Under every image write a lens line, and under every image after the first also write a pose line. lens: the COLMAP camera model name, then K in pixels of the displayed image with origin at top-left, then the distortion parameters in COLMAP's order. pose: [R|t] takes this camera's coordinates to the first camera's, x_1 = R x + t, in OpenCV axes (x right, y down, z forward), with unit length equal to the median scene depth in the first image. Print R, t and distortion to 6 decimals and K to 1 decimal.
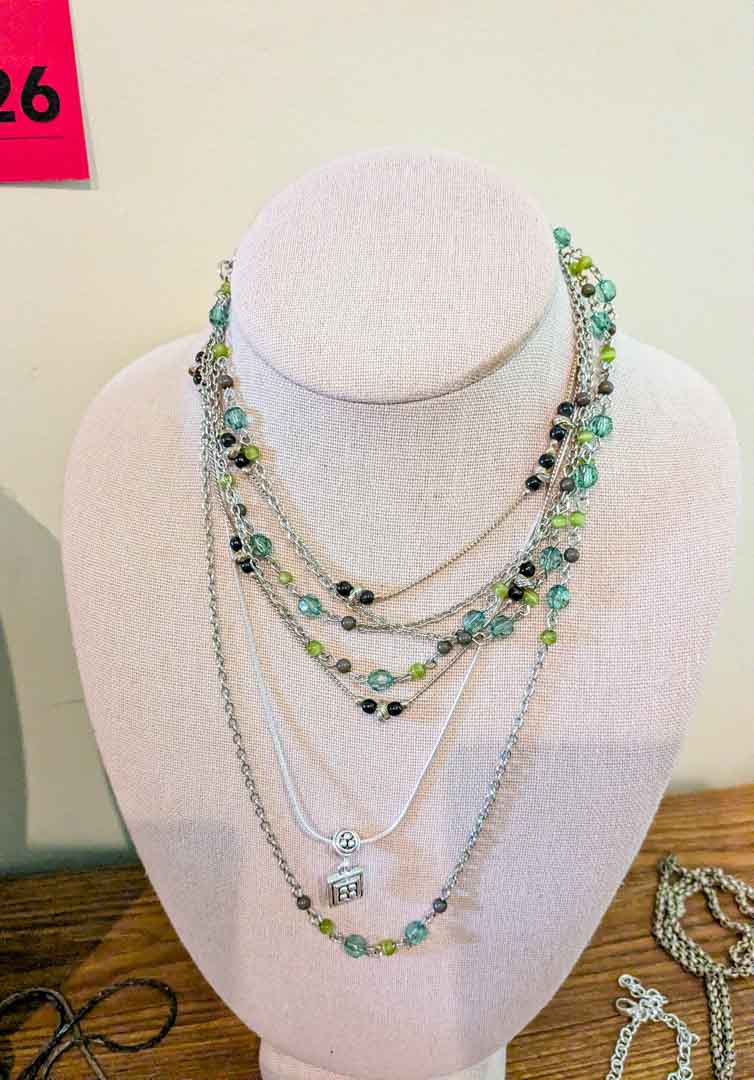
lens RADIAL K [[794.9, 0, 350.9], [0, 794.9, 531.0], [0, 0, 1]] dist [-0.064507, -0.003992]
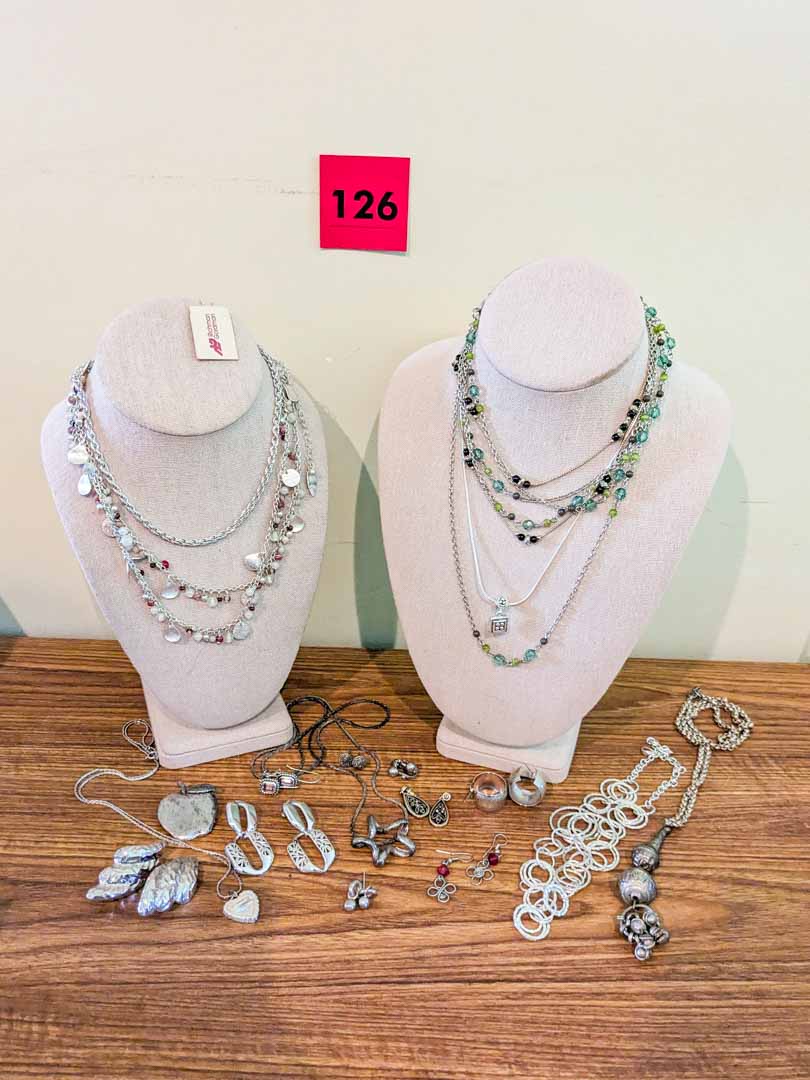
lens RADIAL K [[839.1, 0, 404.9], [0, 839.1, 549.8], [0, 0, 1]] dist [0.011854, -0.048707]
pose [[0.984355, 0.124872, -0.124304, 0.000354], [-0.117438, 0.990920, 0.065464, 0.137590], [0.131350, -0.049842, 0.990082, -1.135044]]
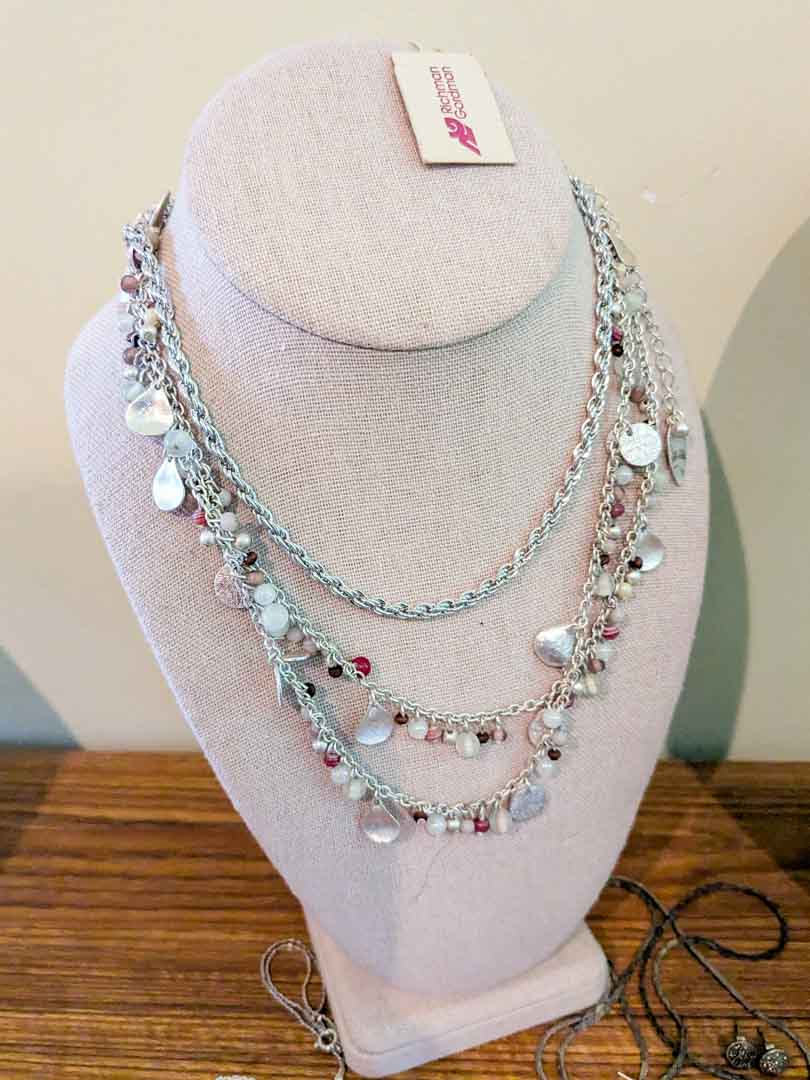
lens RADIAL K [[839.1, 0, 390.5], [0, 839.1, 542.5], [0, 0, 1]] dist [0.011854, -0.048707]
pose [[0.971628, 0.089512, -0.218920, -0.627148], [-0.070761, 0.993236, 0.092058, 0.169344], [0.225680, -0.073955, 0.971390, 0.007276]]
